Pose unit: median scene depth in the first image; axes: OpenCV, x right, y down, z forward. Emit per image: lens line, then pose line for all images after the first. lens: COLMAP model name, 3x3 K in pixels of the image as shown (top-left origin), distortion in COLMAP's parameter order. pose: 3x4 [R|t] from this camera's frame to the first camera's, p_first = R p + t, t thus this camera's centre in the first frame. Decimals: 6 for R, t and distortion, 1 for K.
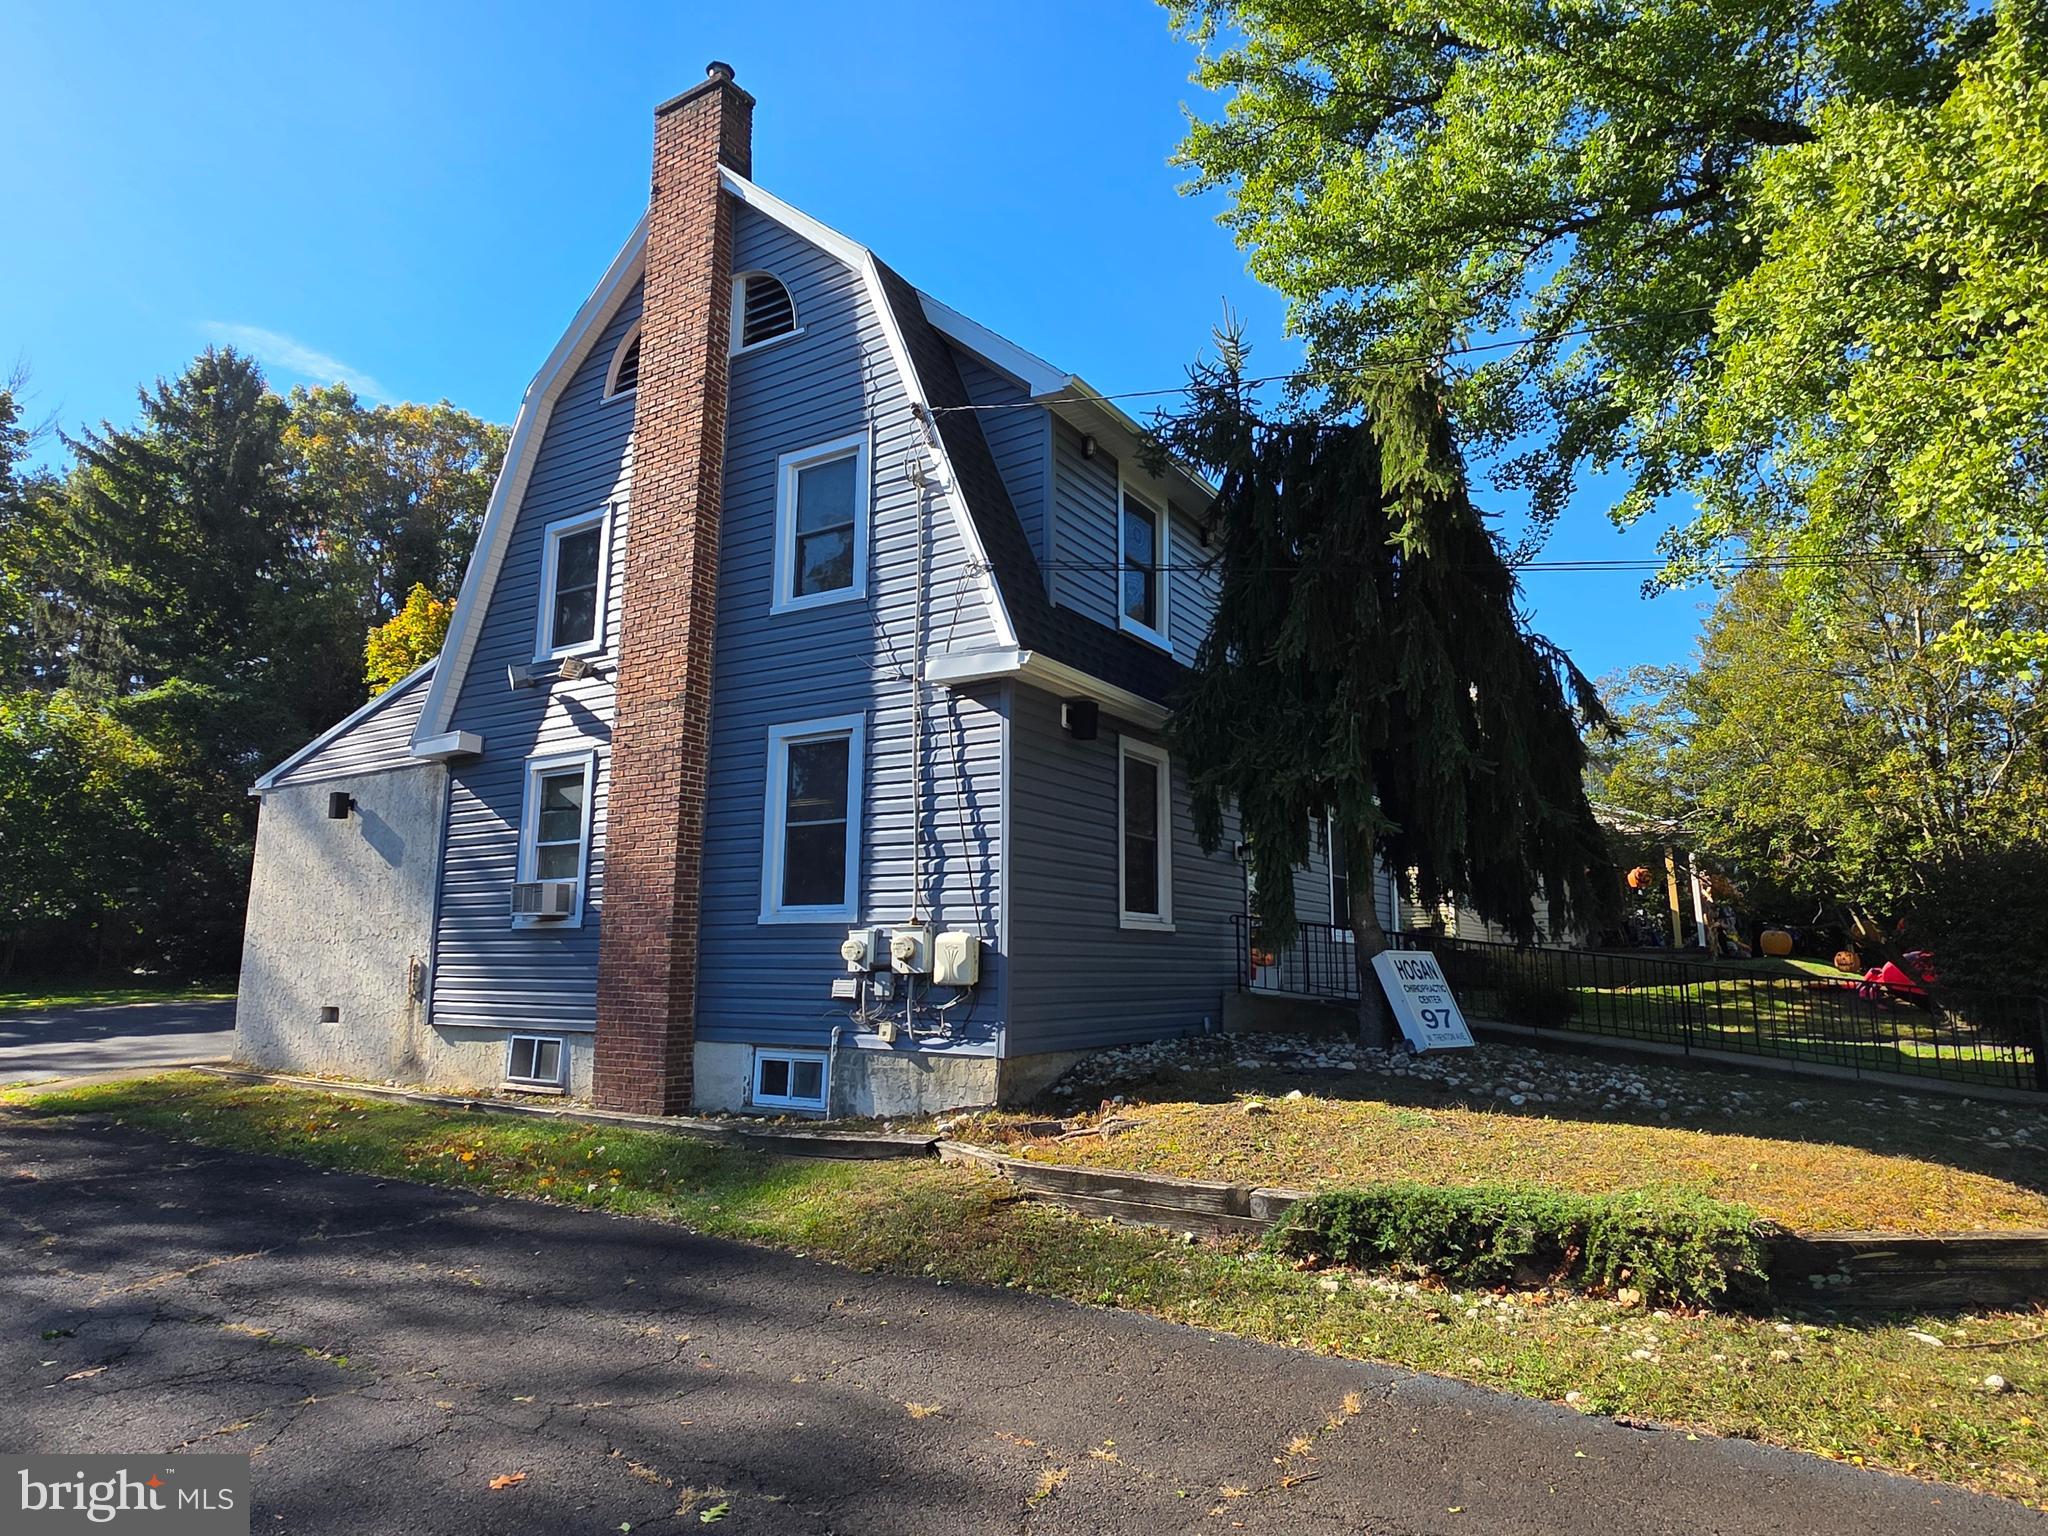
lens RADIAL K [[1218.9, 0, 1024.0], [0, 1218.9, 768.0], [0, 0, 1]] dist [0.003685, -0.002049]
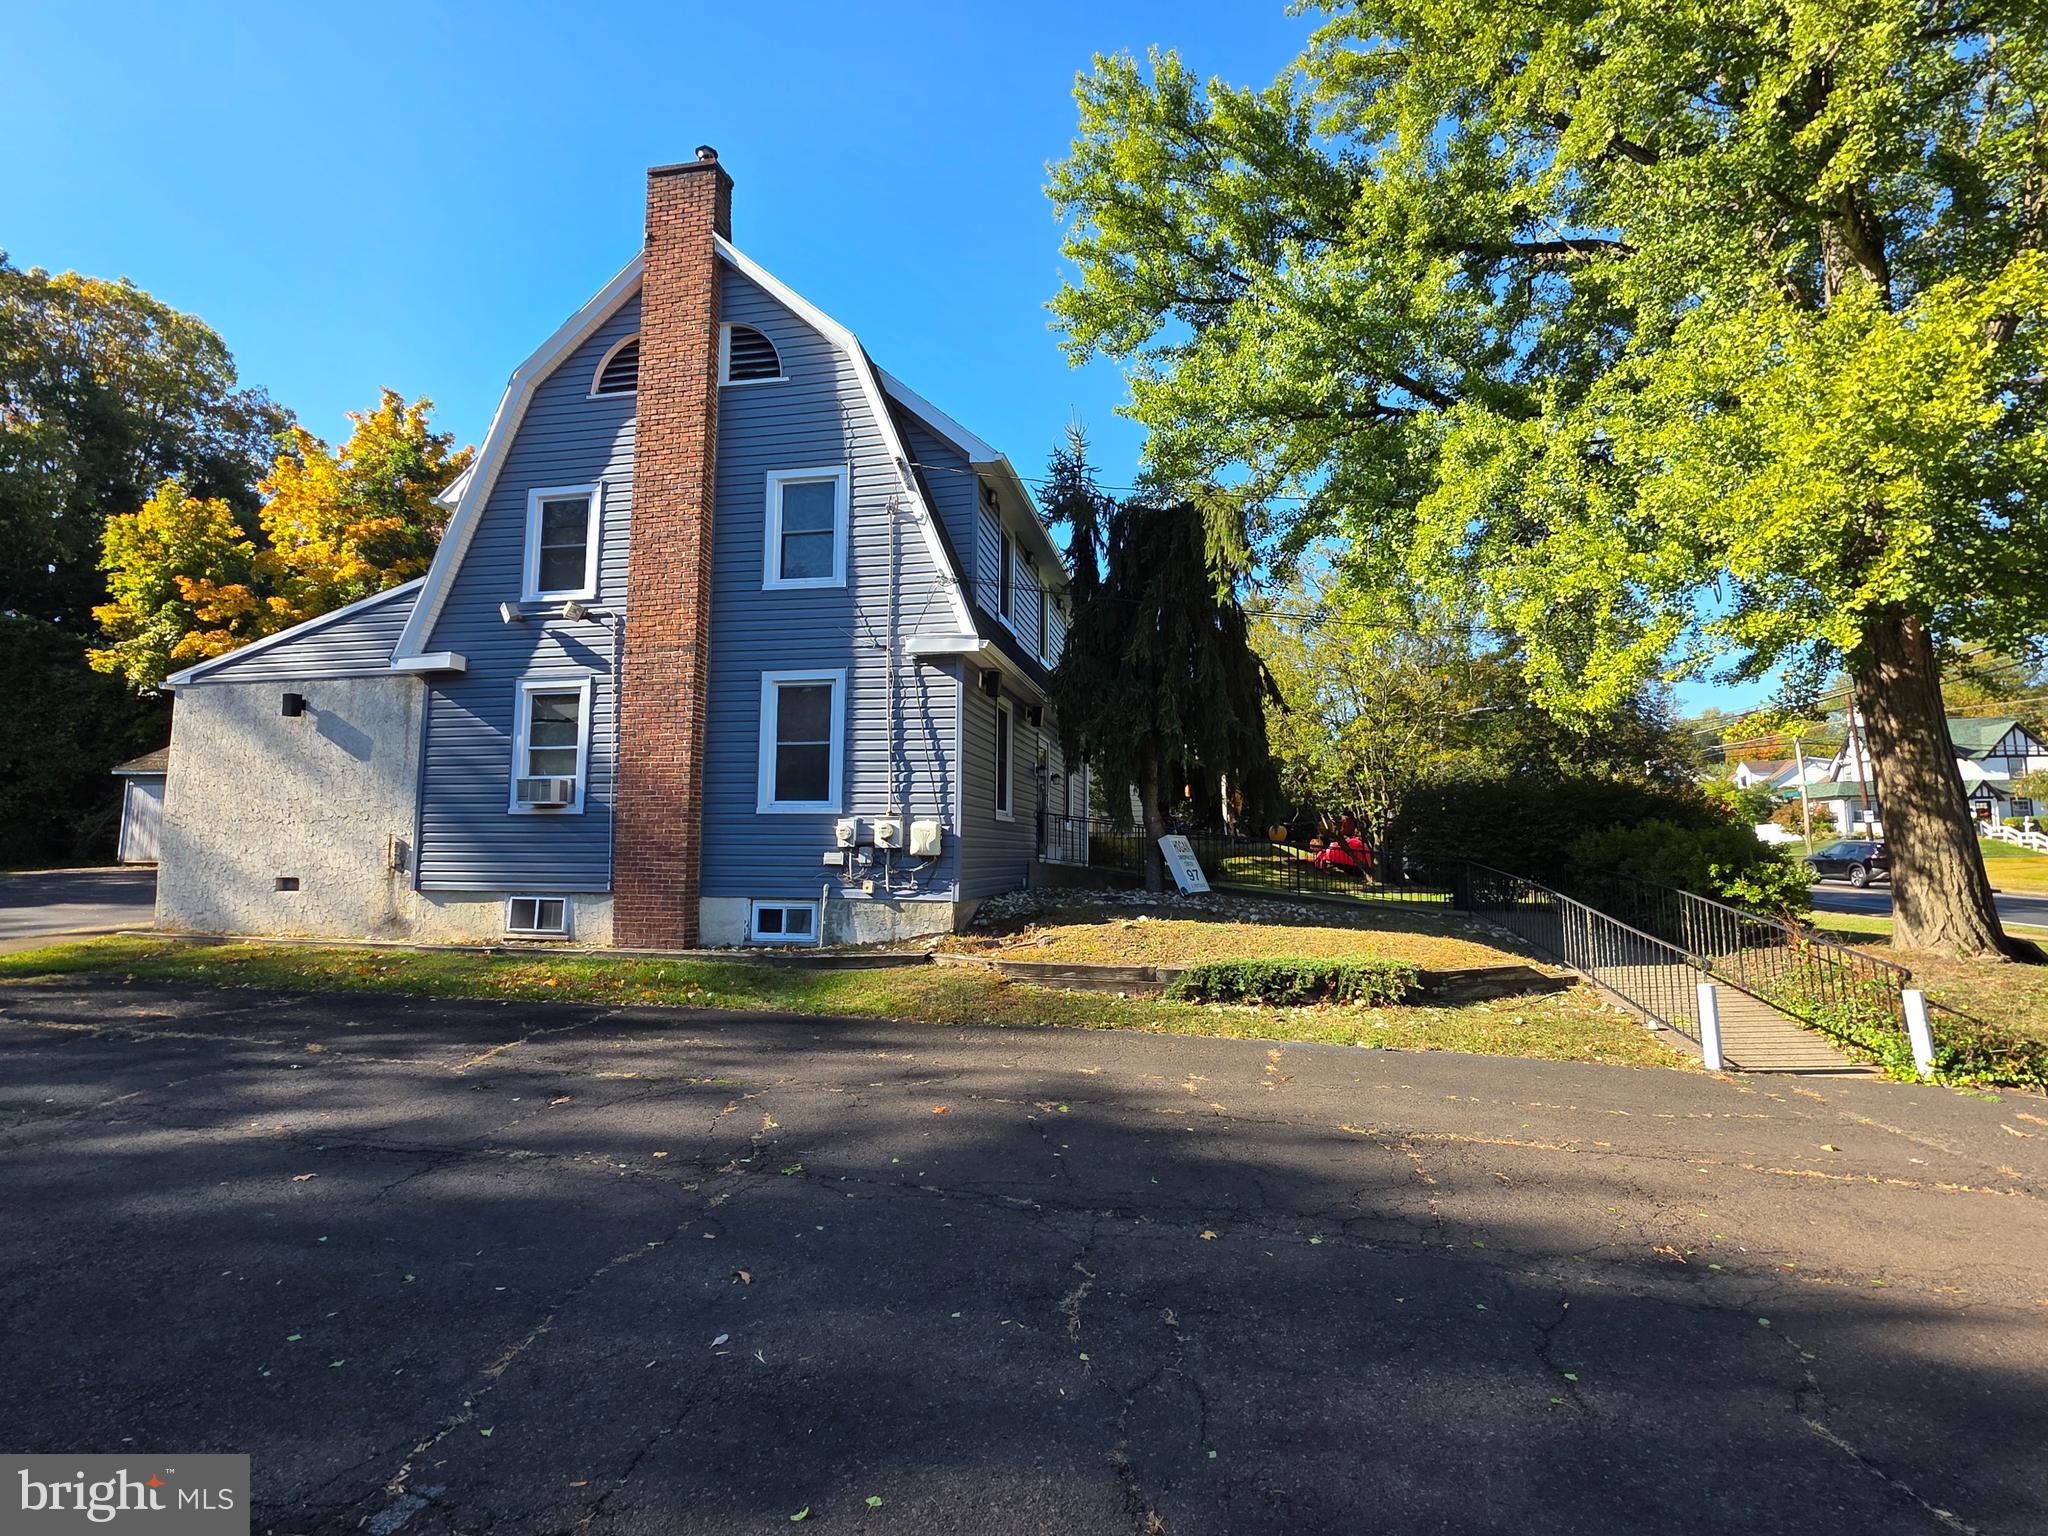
lens RADIAL K [[983.3, 0, 1024.0], [0, 983.3, 768.0], [0, 0, 1]] dist [-0.000586, 0.000313]
pose [[0.931952, 0.031623, 0.361201, -0.342773], [-0.059618, 0.995996, 0.066622, -0.017924], [-0.357647, -0.083623, 0.930105, -0.158546]]
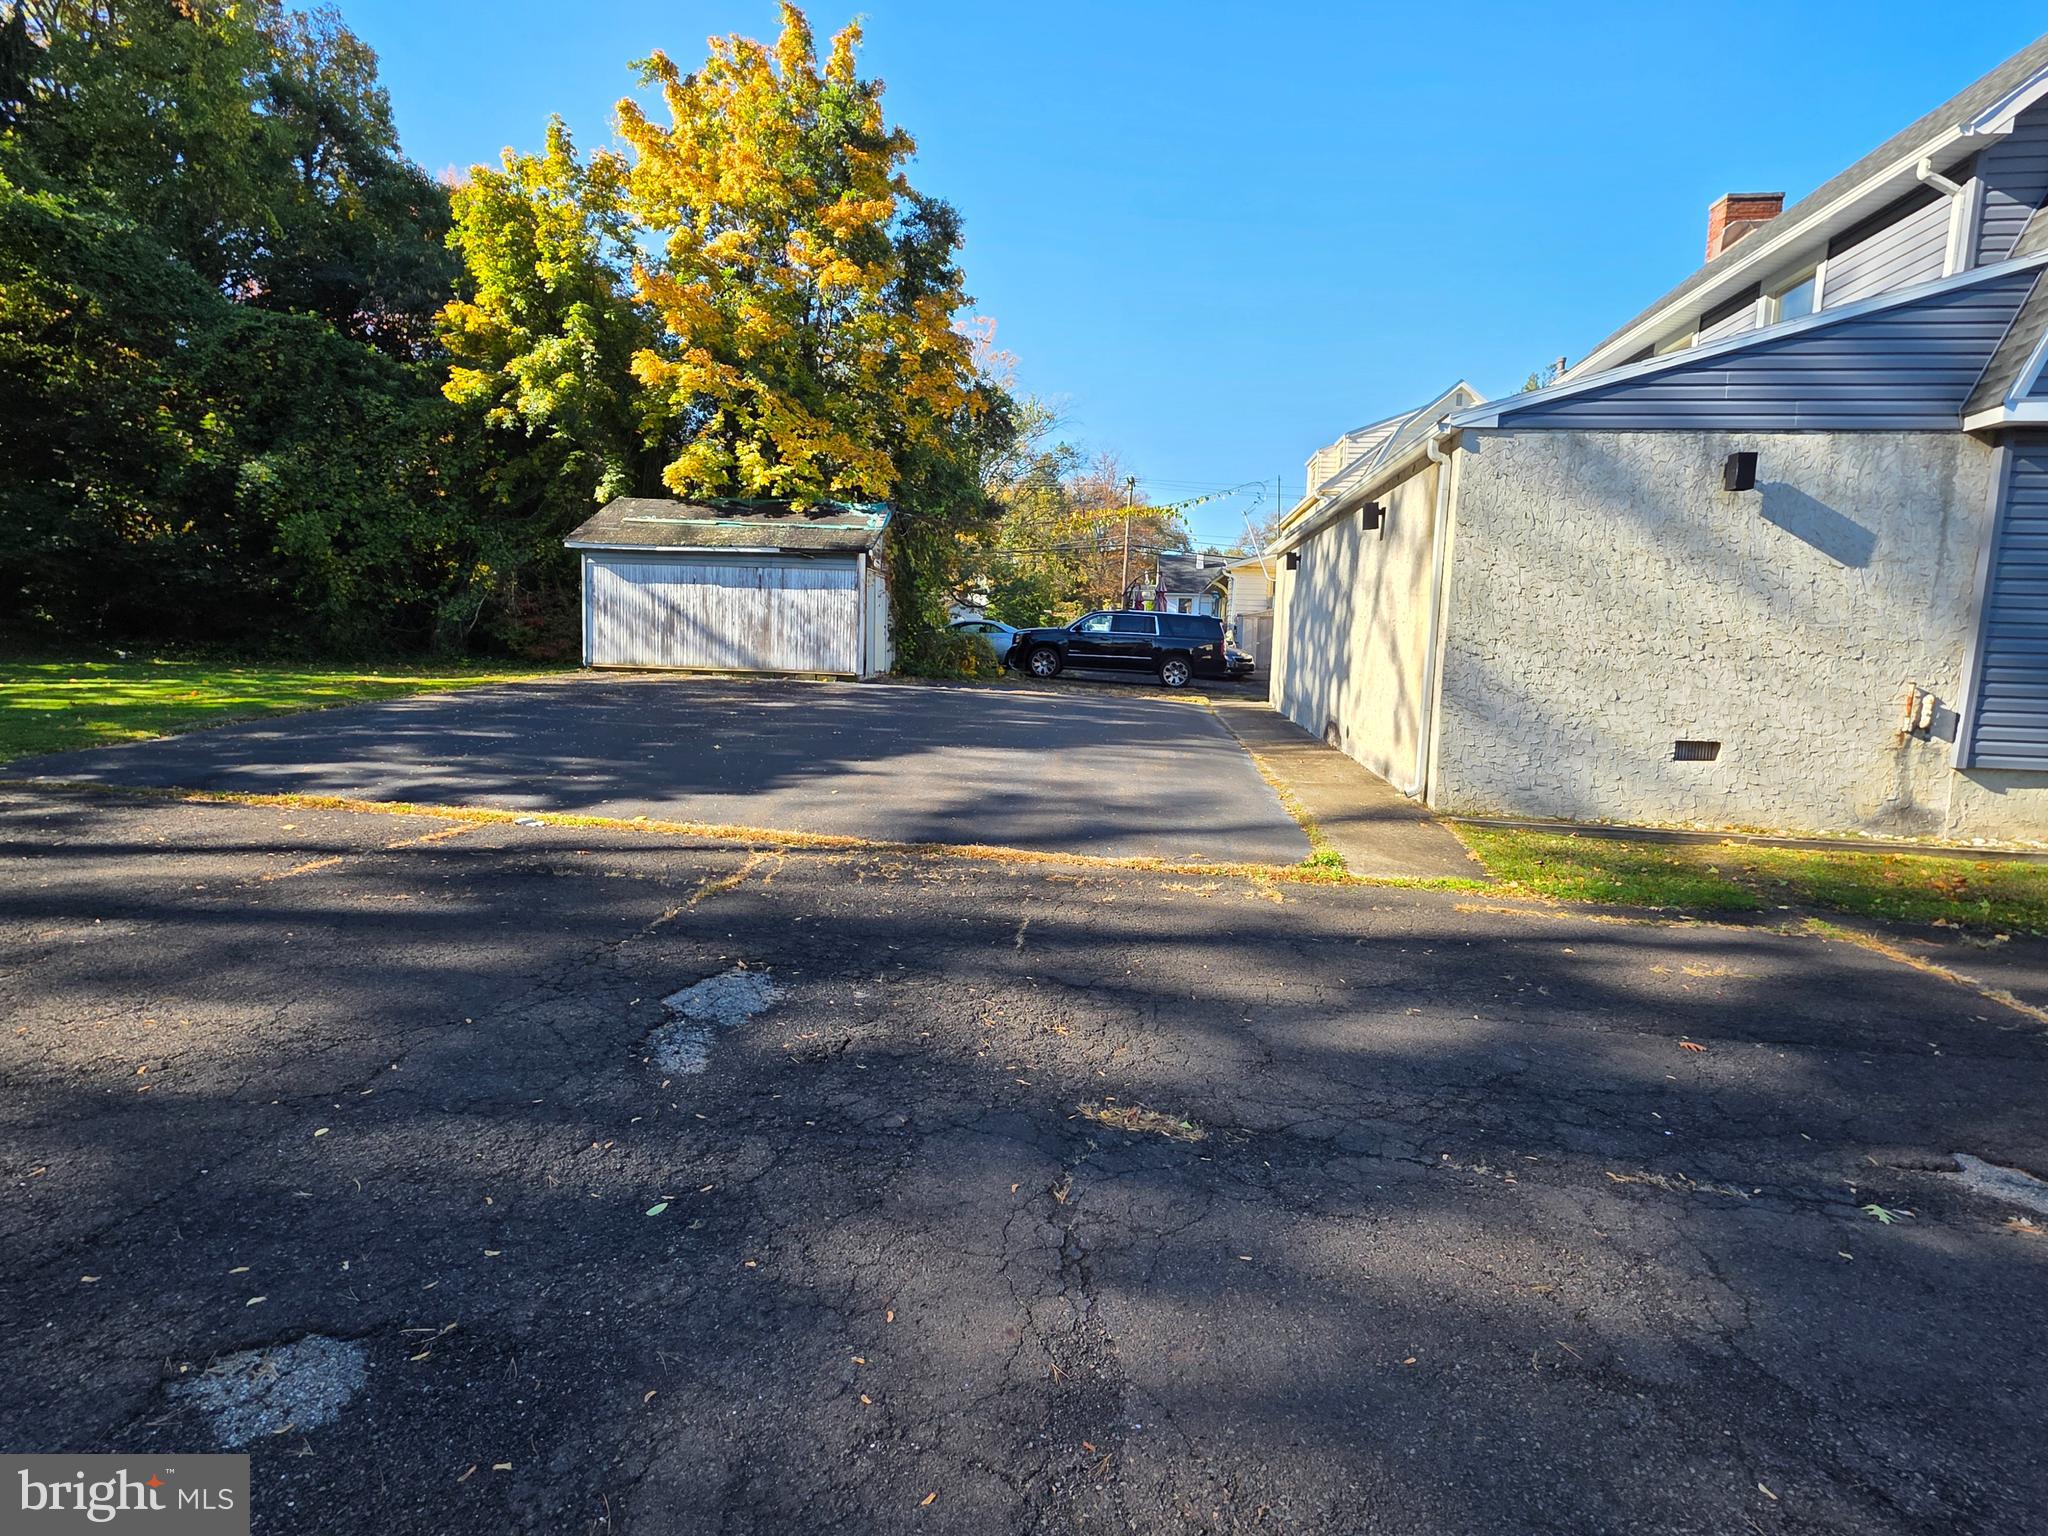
lens RADIAL K [[983.3, 0, 1024.0], [0, 983.3, 768.0], [0, 0, 1]] dist [-0.000586, 0.000313]
pose [[0.887402, -0.033433, 0.459782, -1.662706], [-0.100829, 0.959142, 0.264348, 0.121030], [-0.449835, -0.280942, 0.847774, 0.886422]]
